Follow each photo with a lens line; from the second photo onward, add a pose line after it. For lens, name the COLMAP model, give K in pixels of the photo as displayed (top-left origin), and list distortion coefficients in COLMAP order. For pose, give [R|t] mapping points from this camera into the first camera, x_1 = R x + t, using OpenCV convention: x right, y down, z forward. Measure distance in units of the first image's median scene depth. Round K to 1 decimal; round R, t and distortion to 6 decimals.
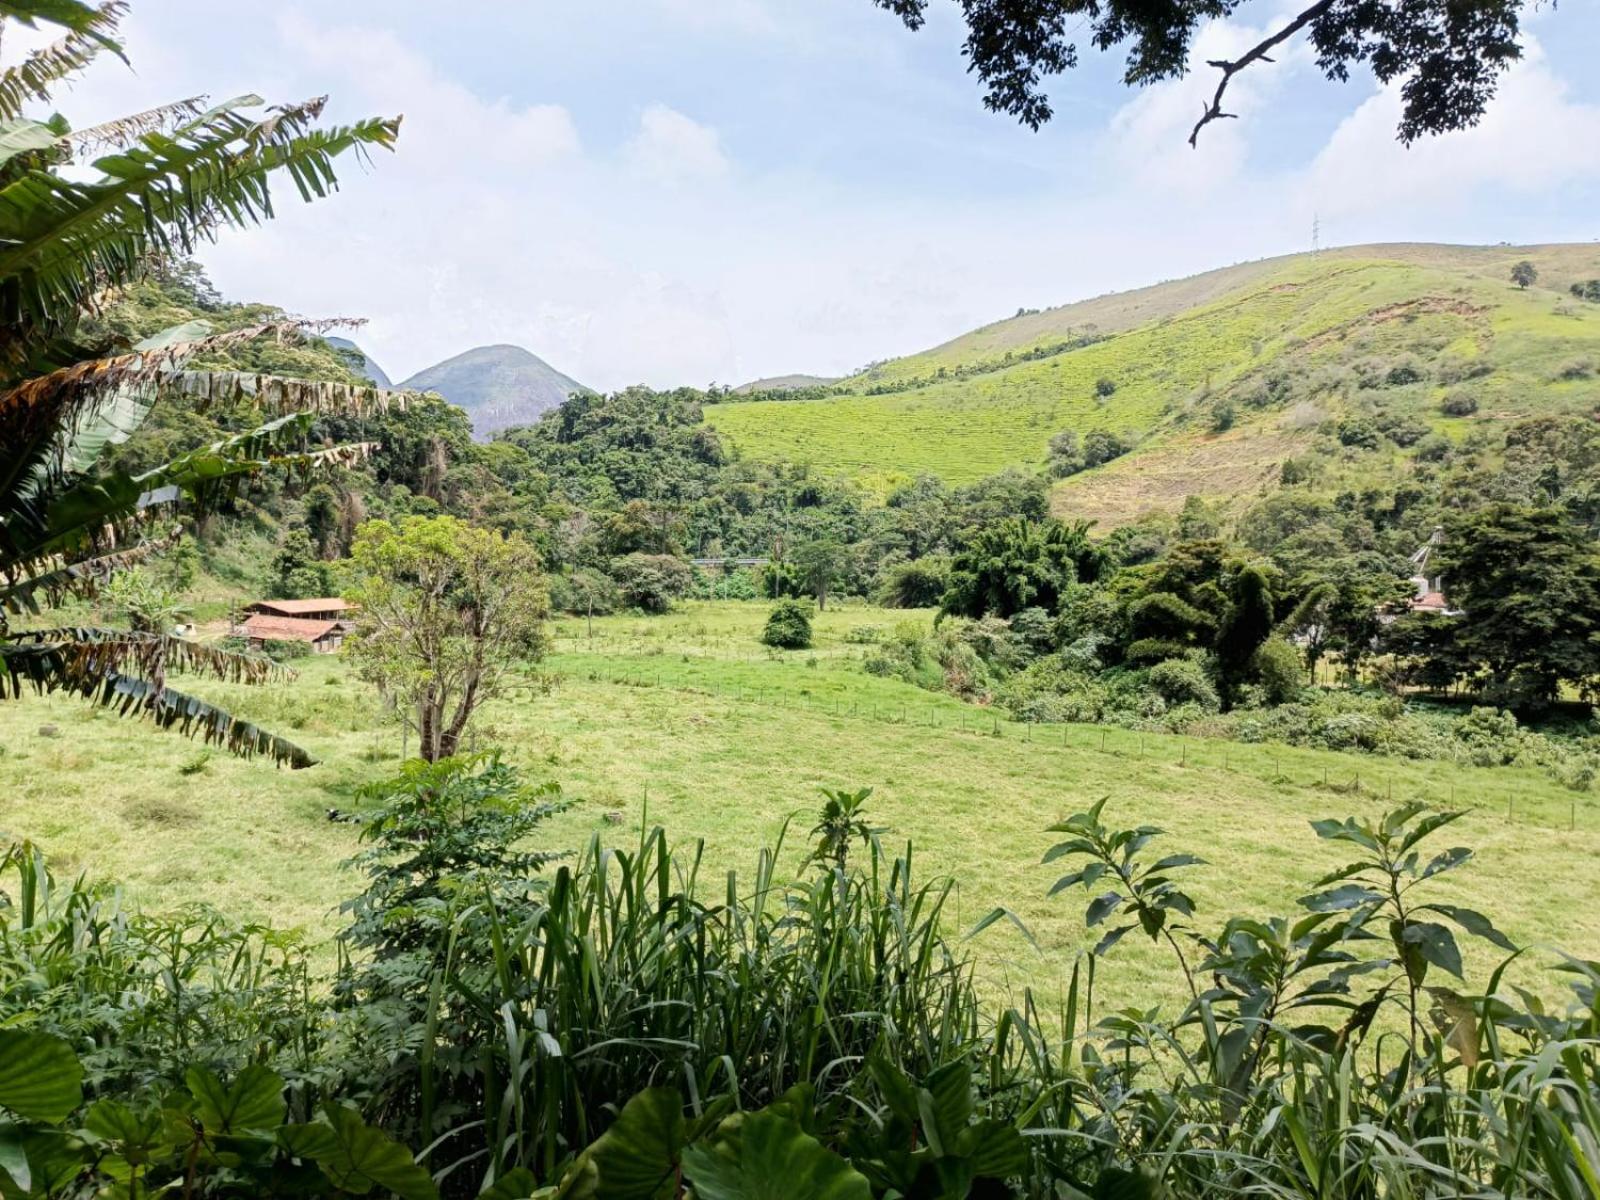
lens RADIAL K [[1066.7, 0, 800.0], [0, 1066.7, 600.0], [0, 0, 1]] dist [0.025494, -0.002244]
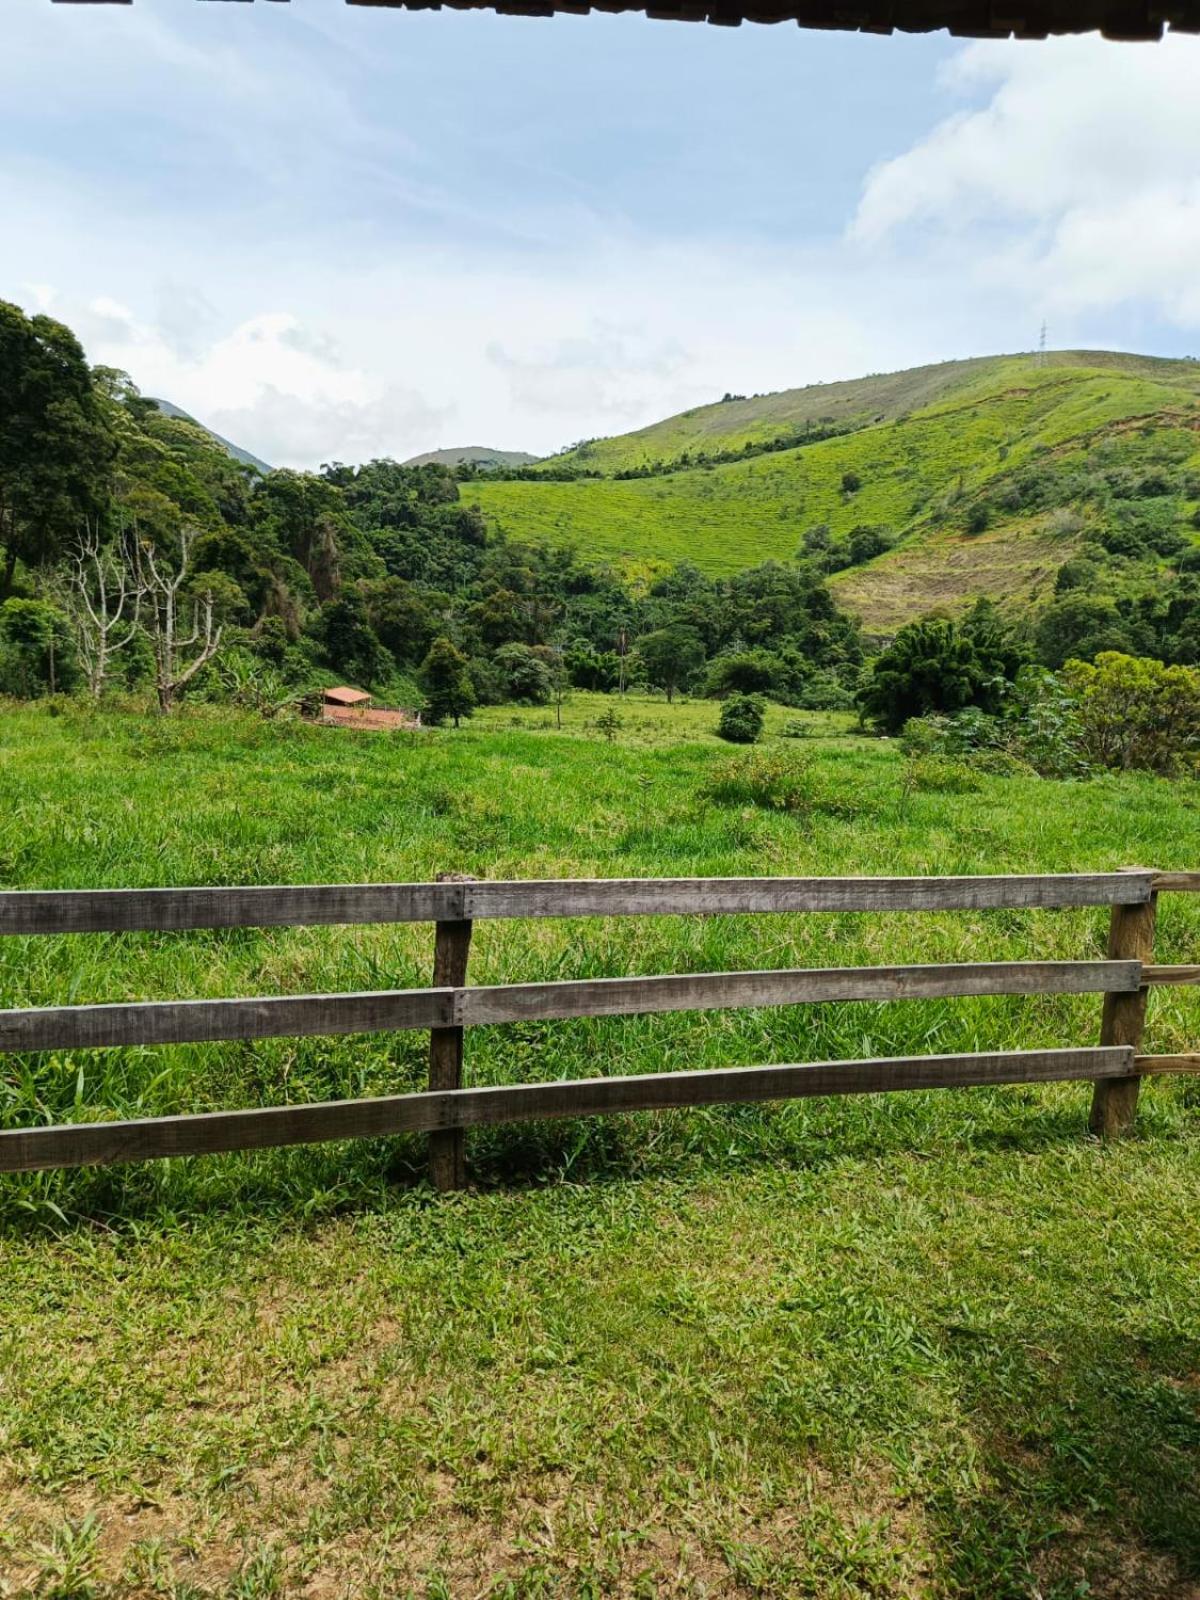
lens RADIAL K [[1066.7, 0, 600.0], [0, 1066.7, 800.0], [0, 0, 1]] dist [0.025494, -0.002244]
pose [[0.988817, 0.002335, 0.149113, -0.123141], [-0.018612, 0.993992, 0.107857, -0.003516], [-0.147966, -0.109426, 0.982920, -0.008001]]
